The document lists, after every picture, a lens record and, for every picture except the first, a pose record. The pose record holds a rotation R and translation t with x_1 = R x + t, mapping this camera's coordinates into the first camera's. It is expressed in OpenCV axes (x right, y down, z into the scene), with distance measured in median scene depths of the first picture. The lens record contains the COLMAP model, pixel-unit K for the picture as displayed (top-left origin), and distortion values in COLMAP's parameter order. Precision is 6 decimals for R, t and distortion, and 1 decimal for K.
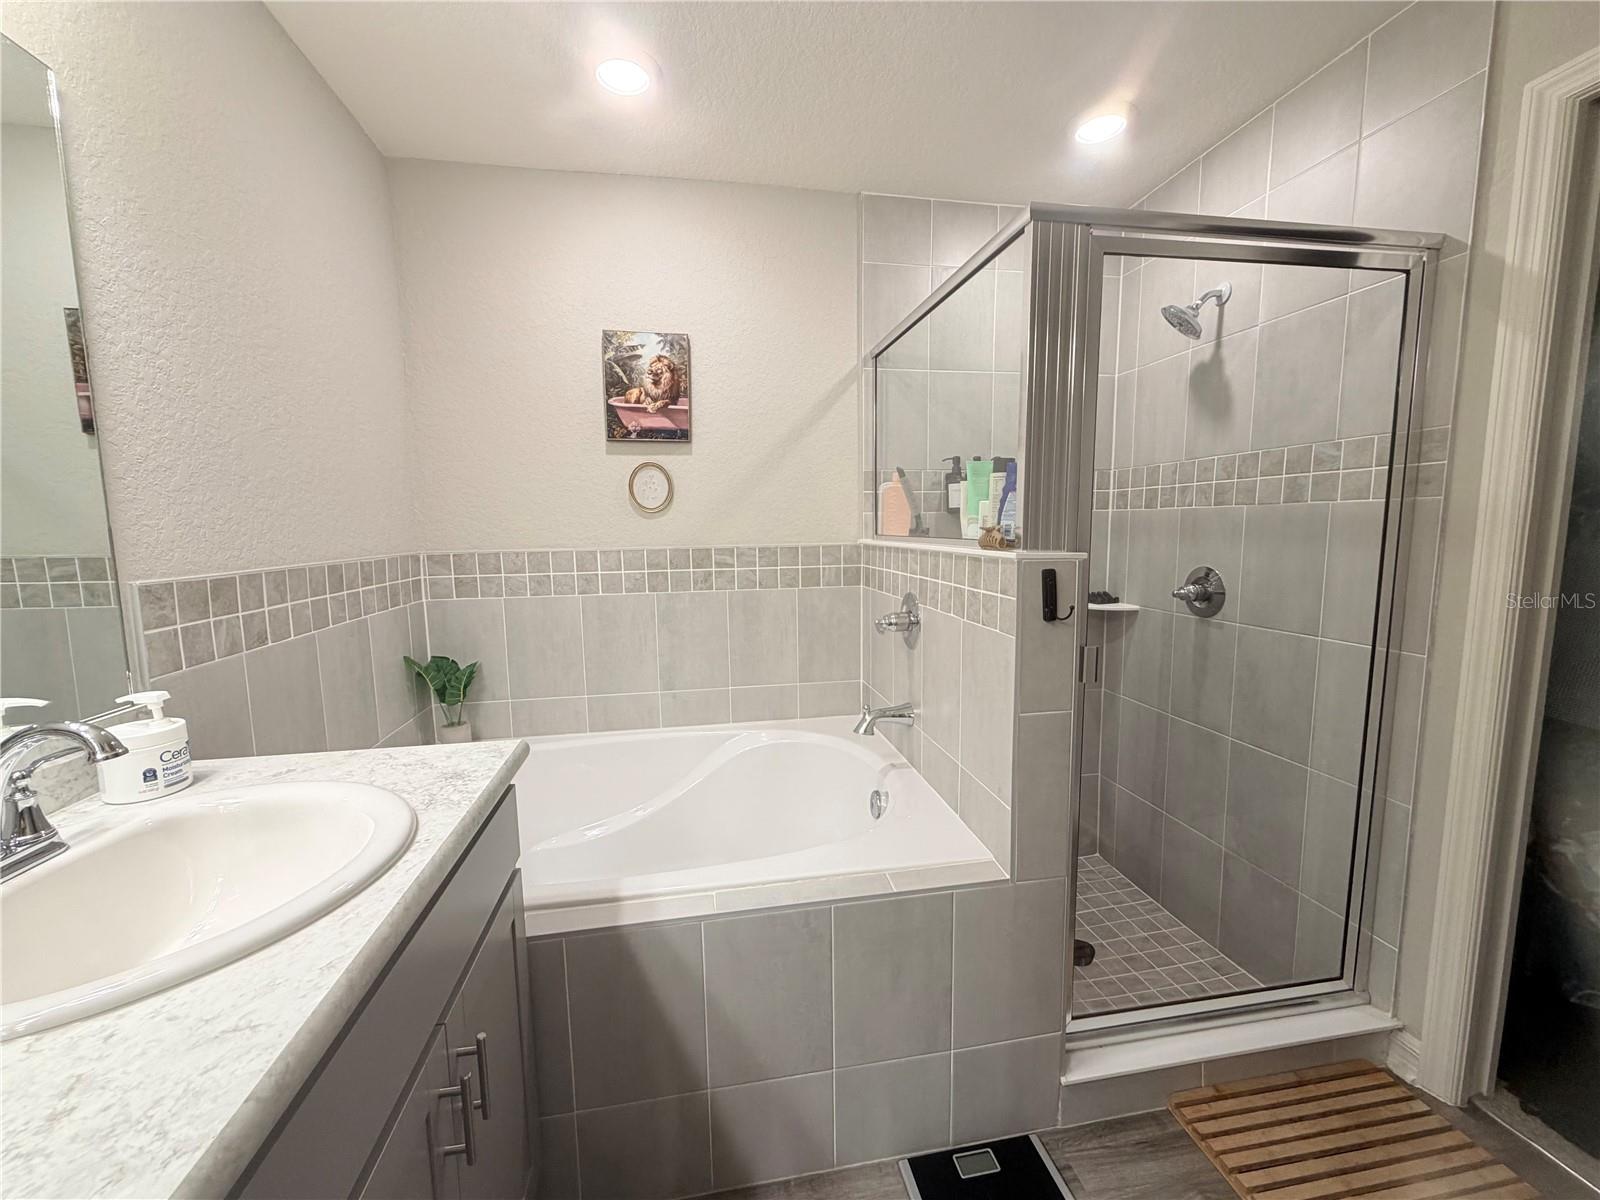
lens RADIAL K [[638.7, 0, 794.3], [0, 638.7, 602.9], [0, 0, 1]] dist [-0.003783, 0.000531]
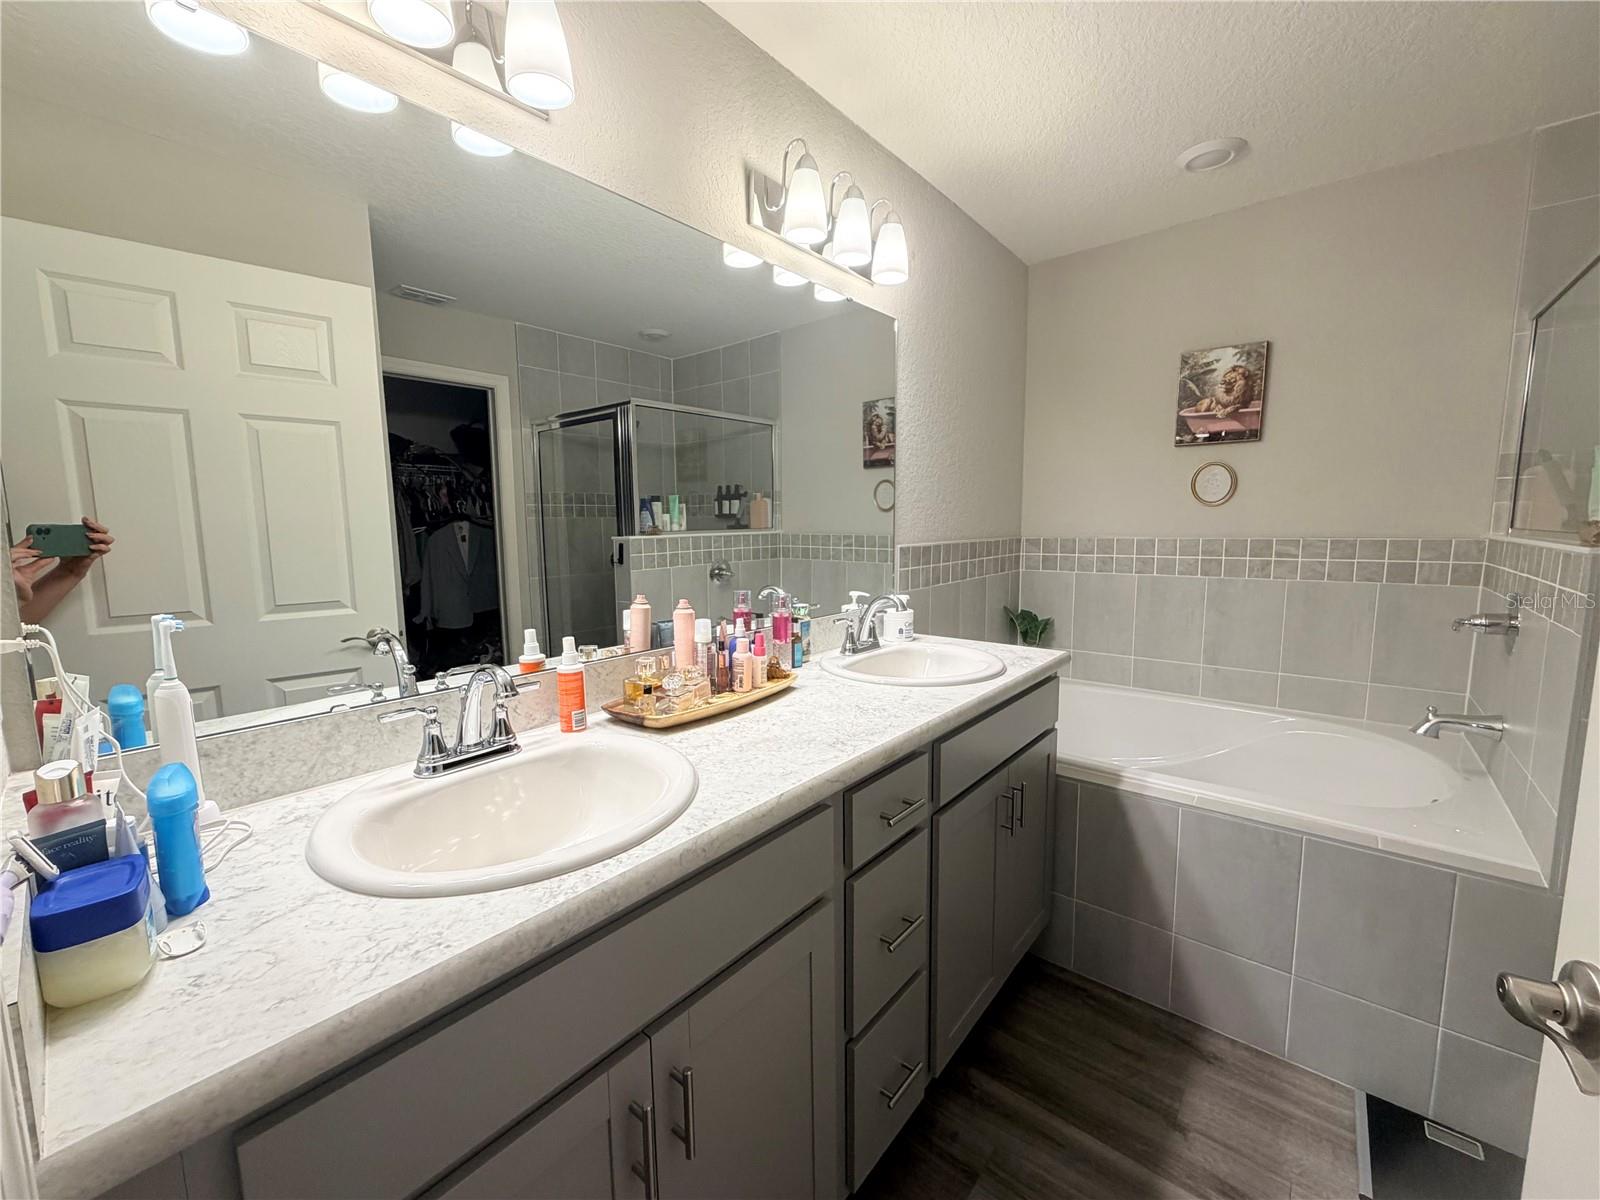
lens RADIAL K [[638.7, 0, 797.8], [0, 638.7, 599.0], [0, 0, 1]] dist [-0.003783, 0.000531]
pose [[0.648581, 0.095401, -0.755143, 0.176400], [-0.087672, 0.994874, 0.050387, 0.031245], [0.756079, 0.033525, 0.653621, -0.300830]]
